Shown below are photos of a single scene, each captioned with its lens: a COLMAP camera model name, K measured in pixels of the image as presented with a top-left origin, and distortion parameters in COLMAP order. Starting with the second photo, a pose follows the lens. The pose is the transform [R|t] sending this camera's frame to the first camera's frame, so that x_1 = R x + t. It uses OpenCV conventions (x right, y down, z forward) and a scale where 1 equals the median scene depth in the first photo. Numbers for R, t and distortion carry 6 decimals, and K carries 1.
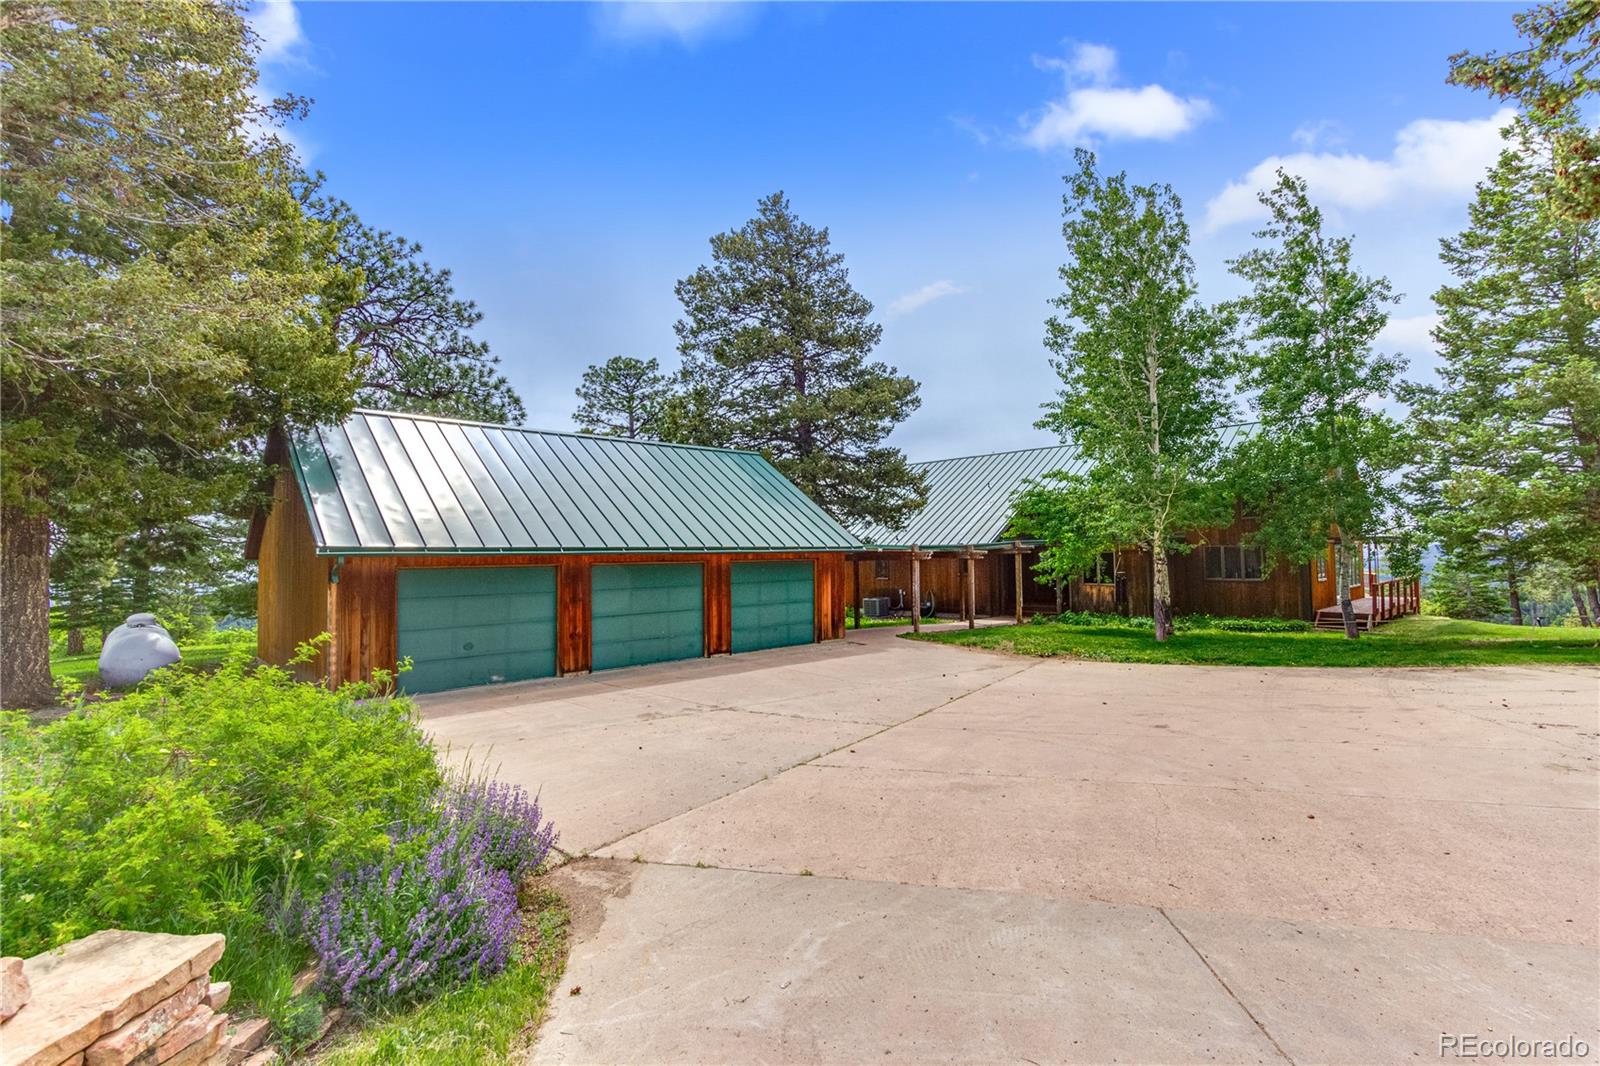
lens RADIAL K [[688.7, 0, 800.0], [0, 688.7, 533.0], [0, 0, 1]] dist [-0.056391, -0.000093]
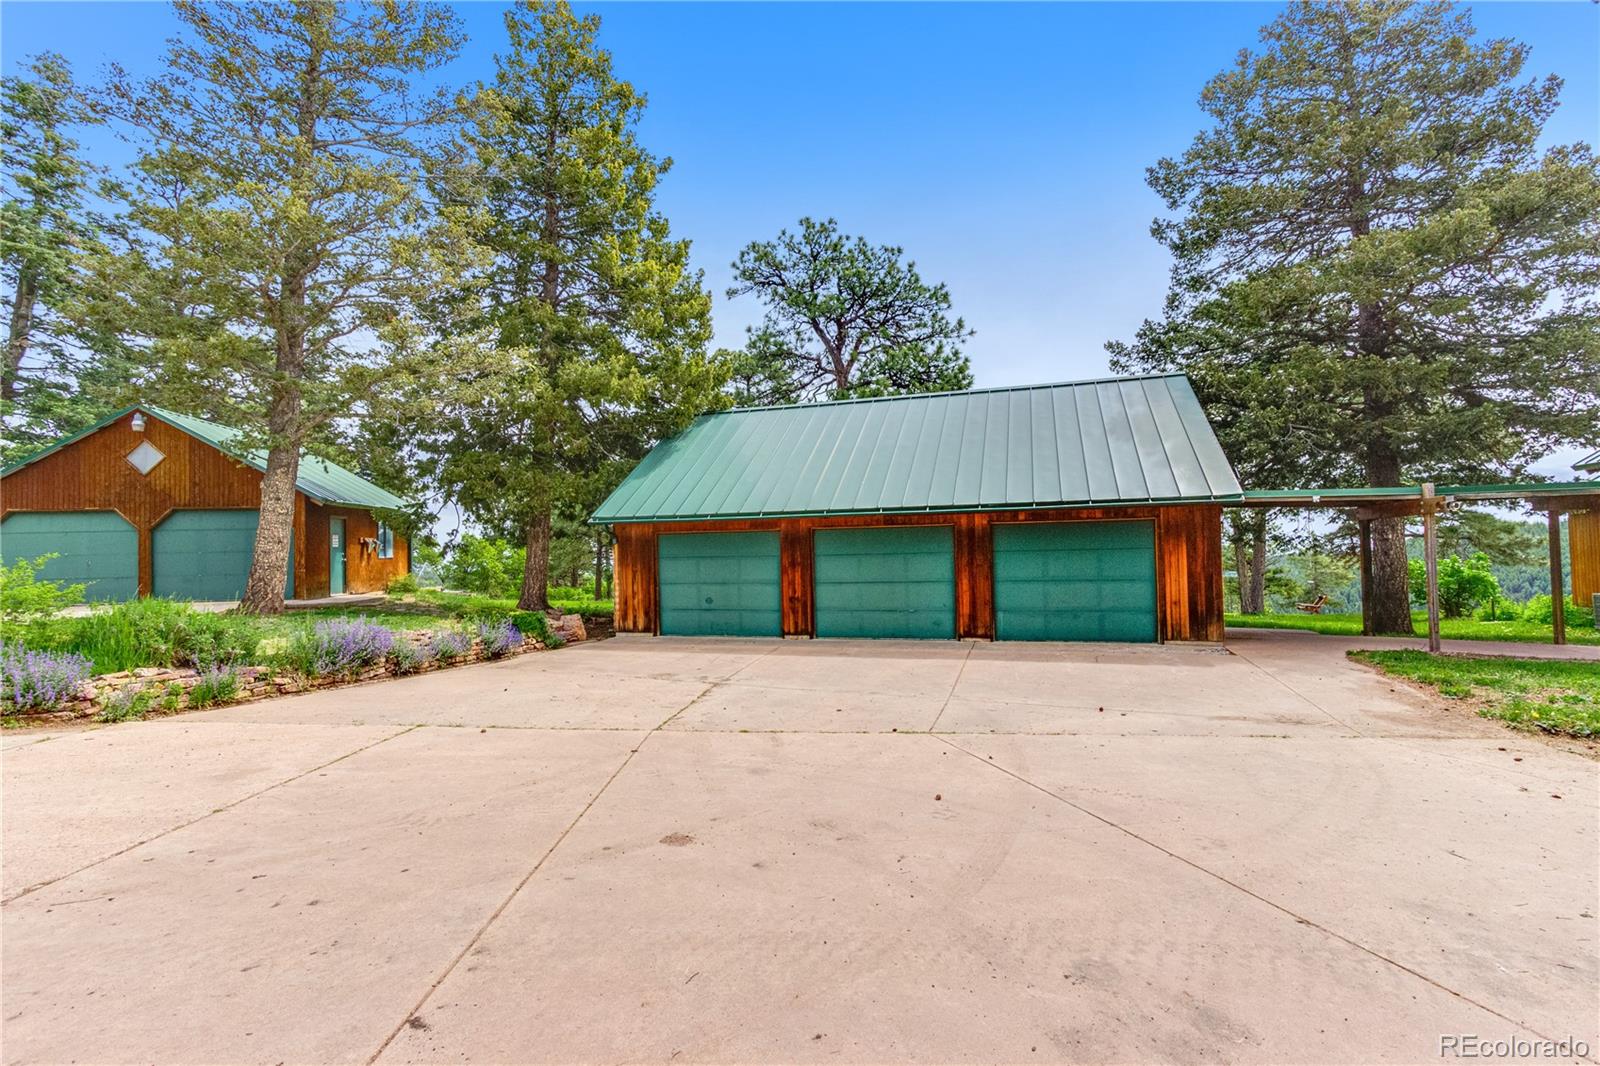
lens RADIAL K [[688.7, 0, 800.0], [0, 688.7, 533.0], [0, 0, 1]] dist [-0.056391, -0.000093]
pose [[0.524178, 0.013811, -0.851497, 0.514859], [0.050915, 0.997572, 0.047523, 0.005249], [0.850085, -0.068264, 0.522202, 0.468627]]
